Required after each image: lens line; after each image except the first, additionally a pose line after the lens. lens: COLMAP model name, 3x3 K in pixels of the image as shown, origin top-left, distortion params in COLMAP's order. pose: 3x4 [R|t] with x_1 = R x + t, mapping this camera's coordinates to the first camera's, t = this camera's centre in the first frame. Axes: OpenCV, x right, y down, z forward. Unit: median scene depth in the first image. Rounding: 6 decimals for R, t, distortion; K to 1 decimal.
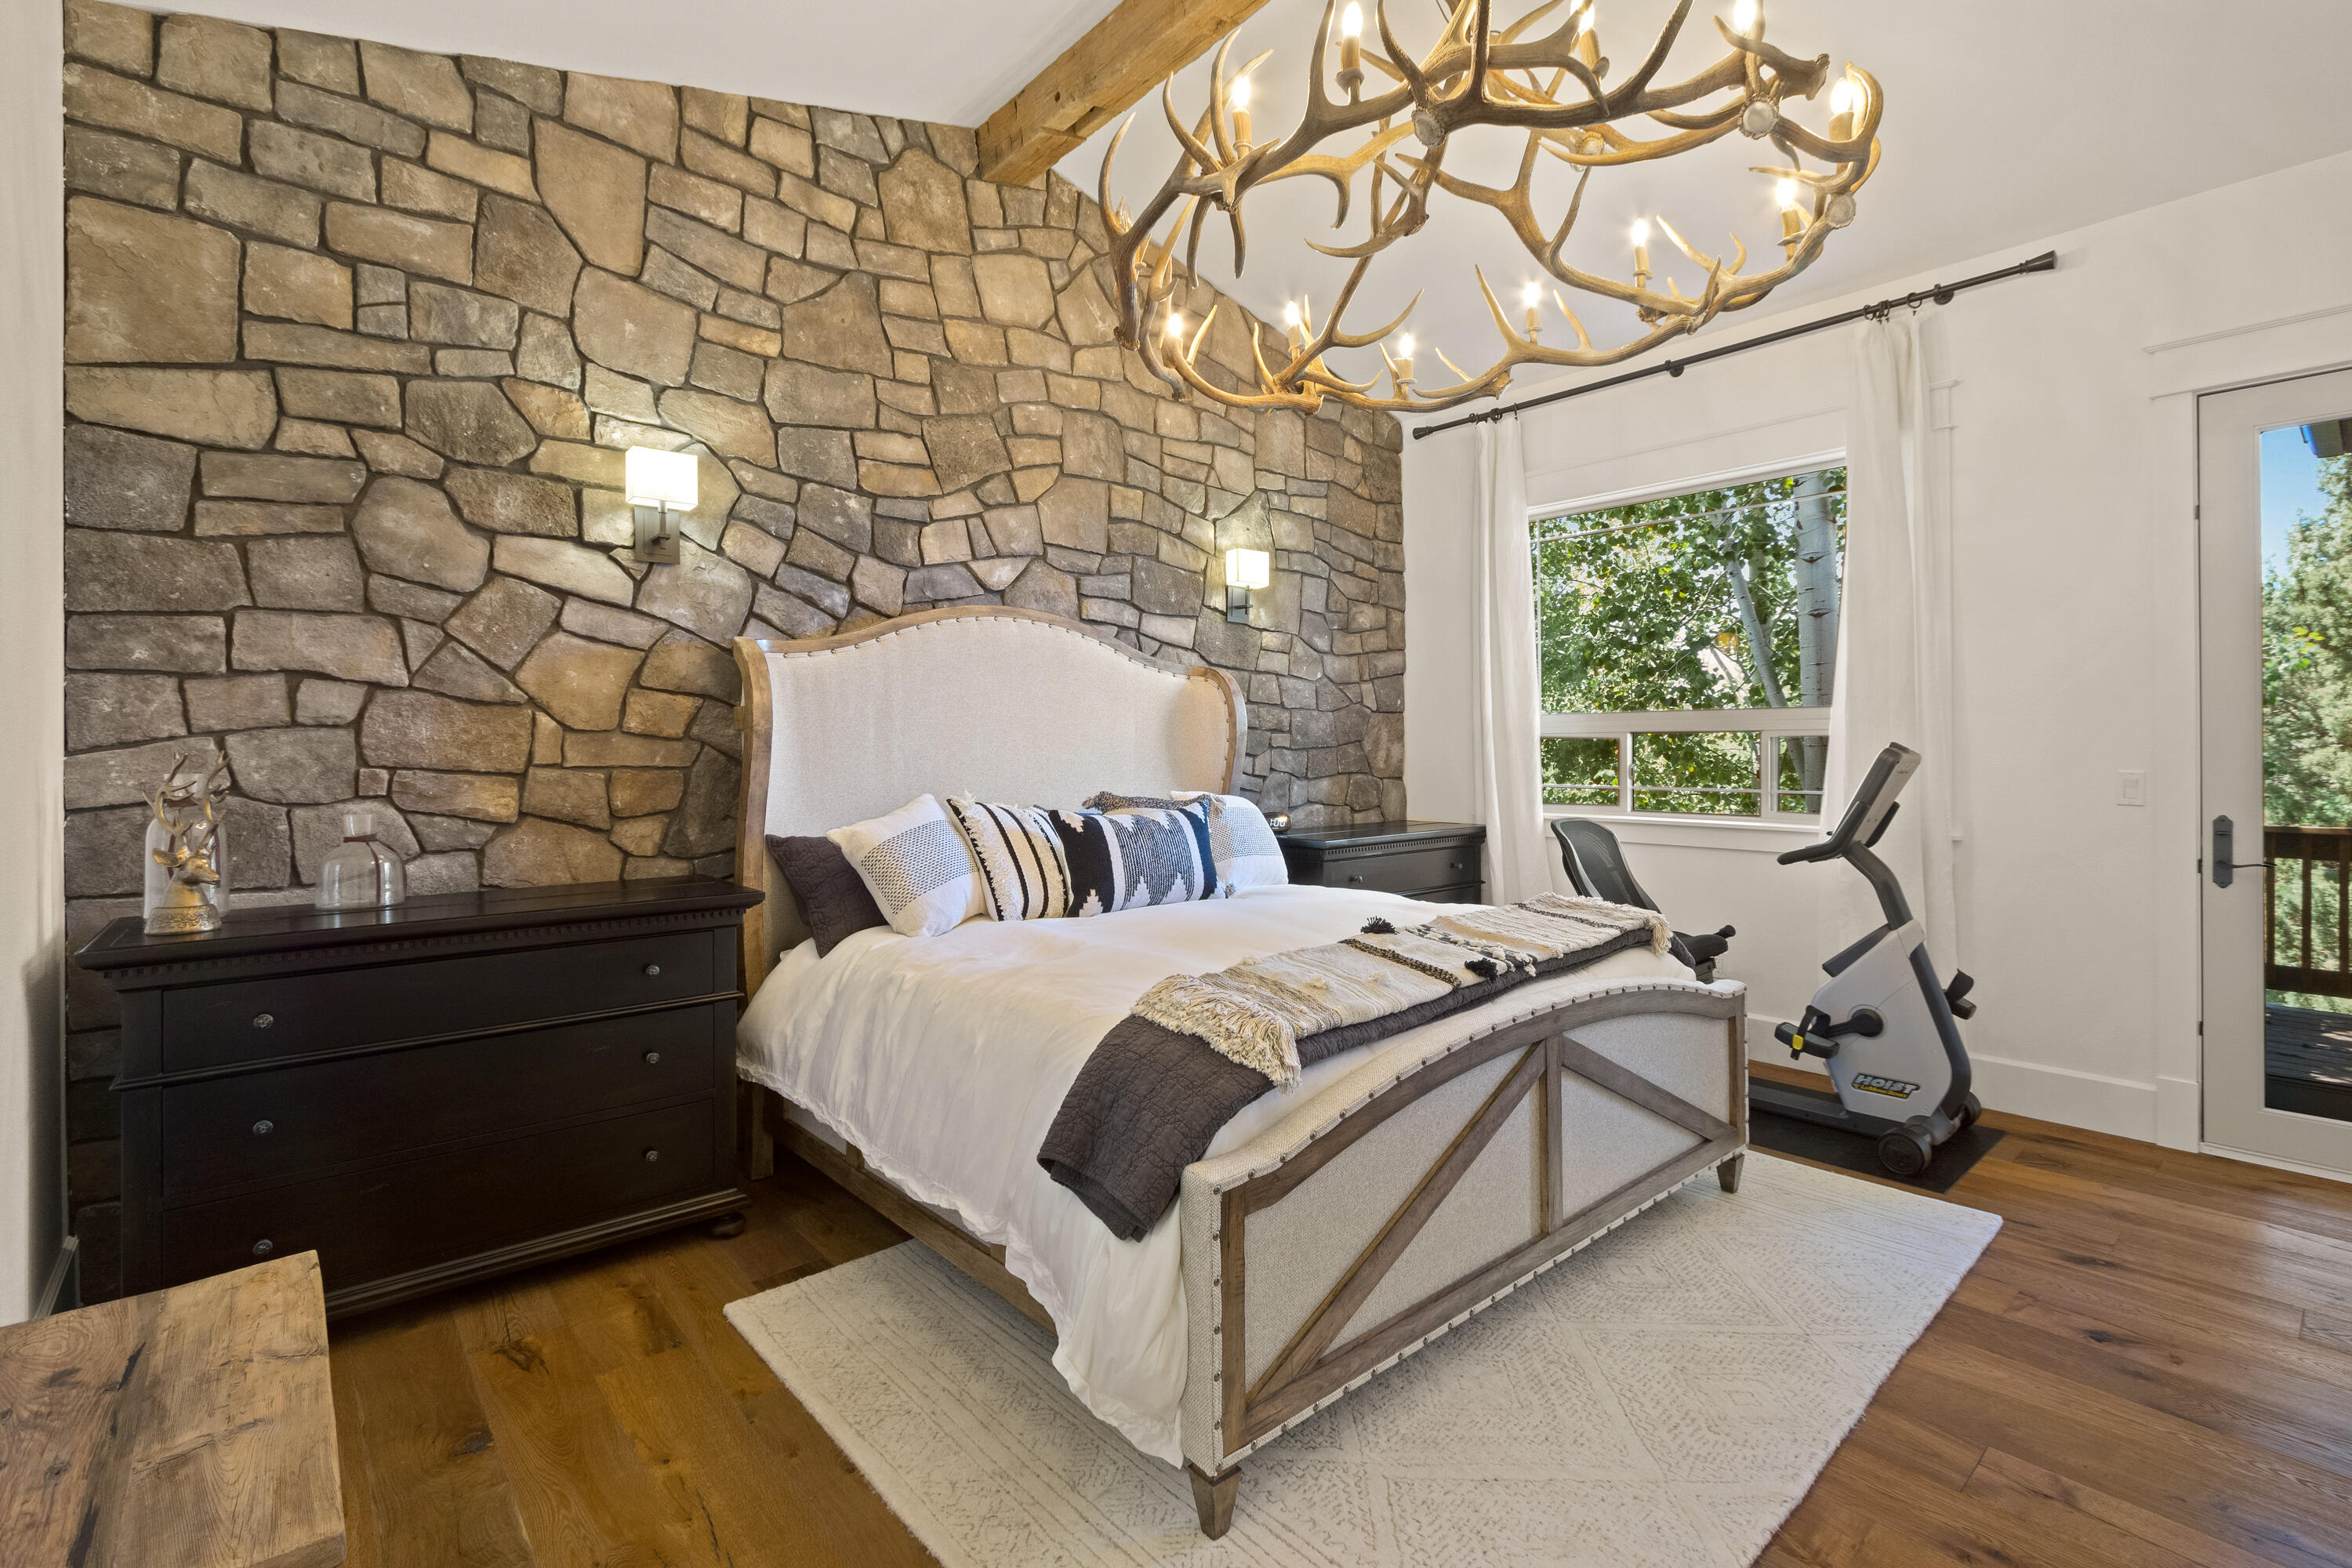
lens RADIAL K [[1065.2, 0, 1172.5], [0, 1065.2, 762.1], [0, 0, 1]] dist [0.002651, -0.000647]
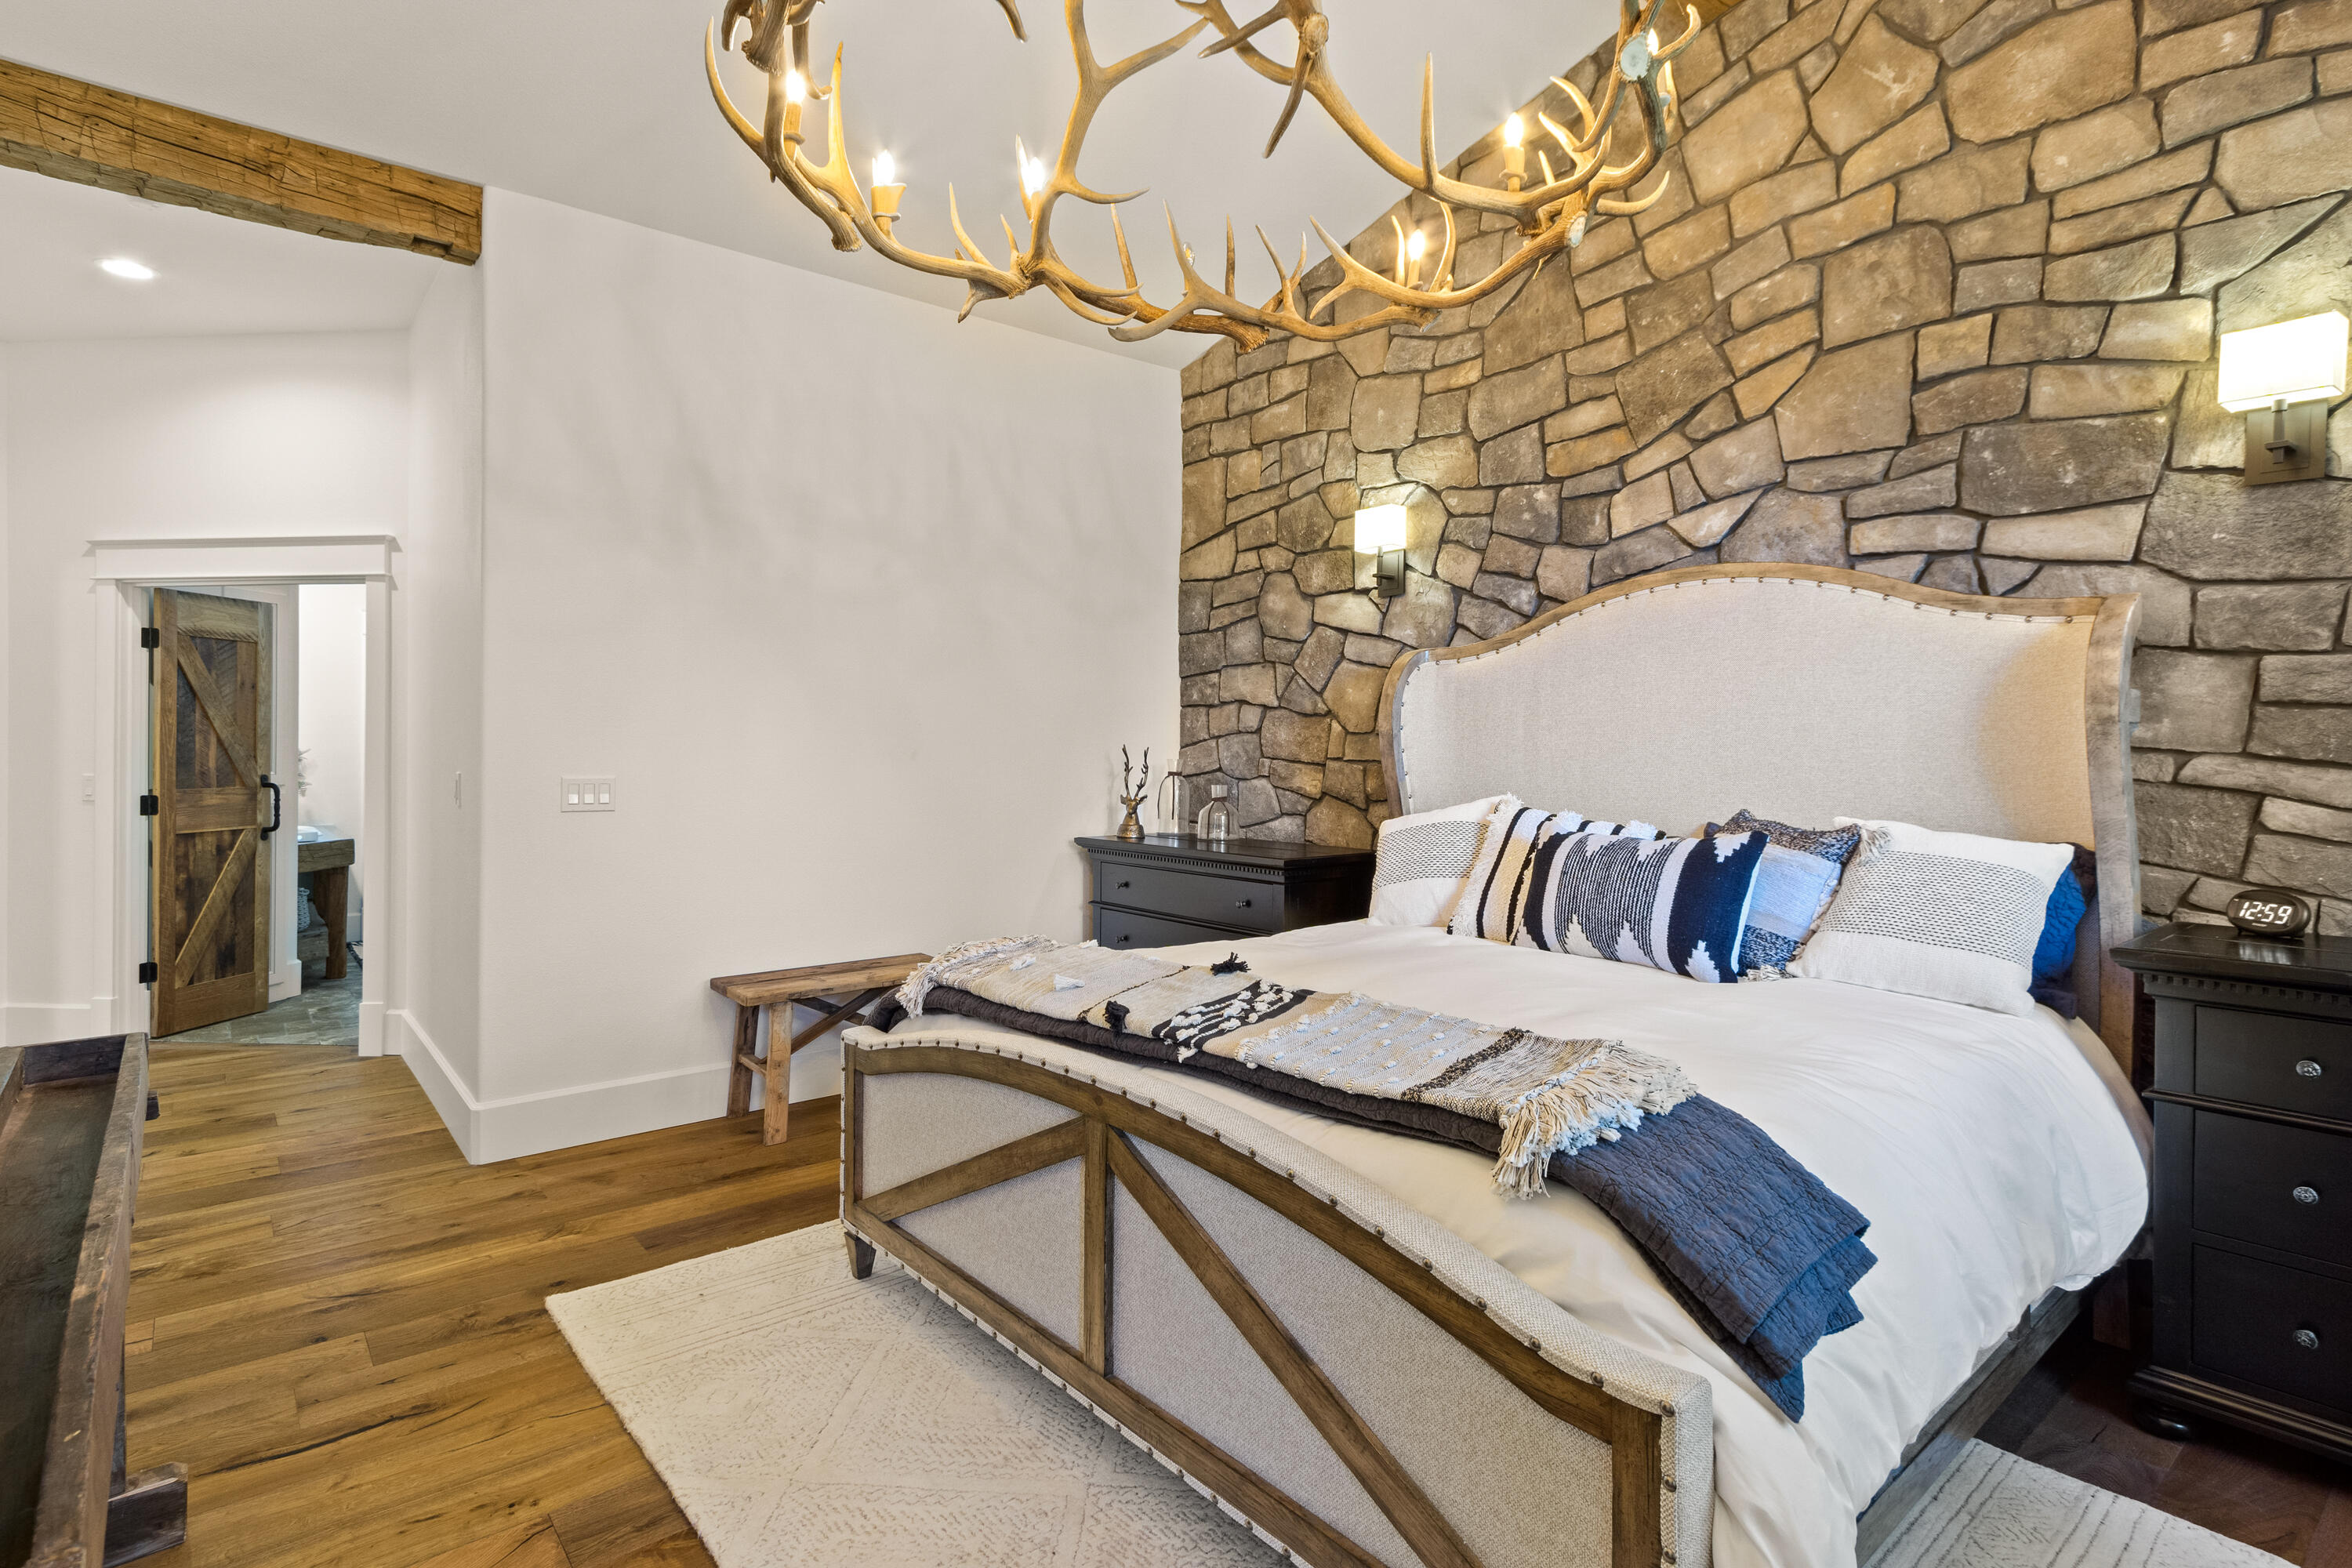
lens RADIAL K [[1162.3, 0, 1171.7], [0, 1162.3, 773.0], [0, 0, 1]] dist [-0.003217, 0.000502]
pose [[-0.025328, 0.025247, -0.999360, 0.815077], [-0.016048, 0.999542, 0.025658, -0.011899], [0.999550, 0.016688, -0.024911, 0.732688]]
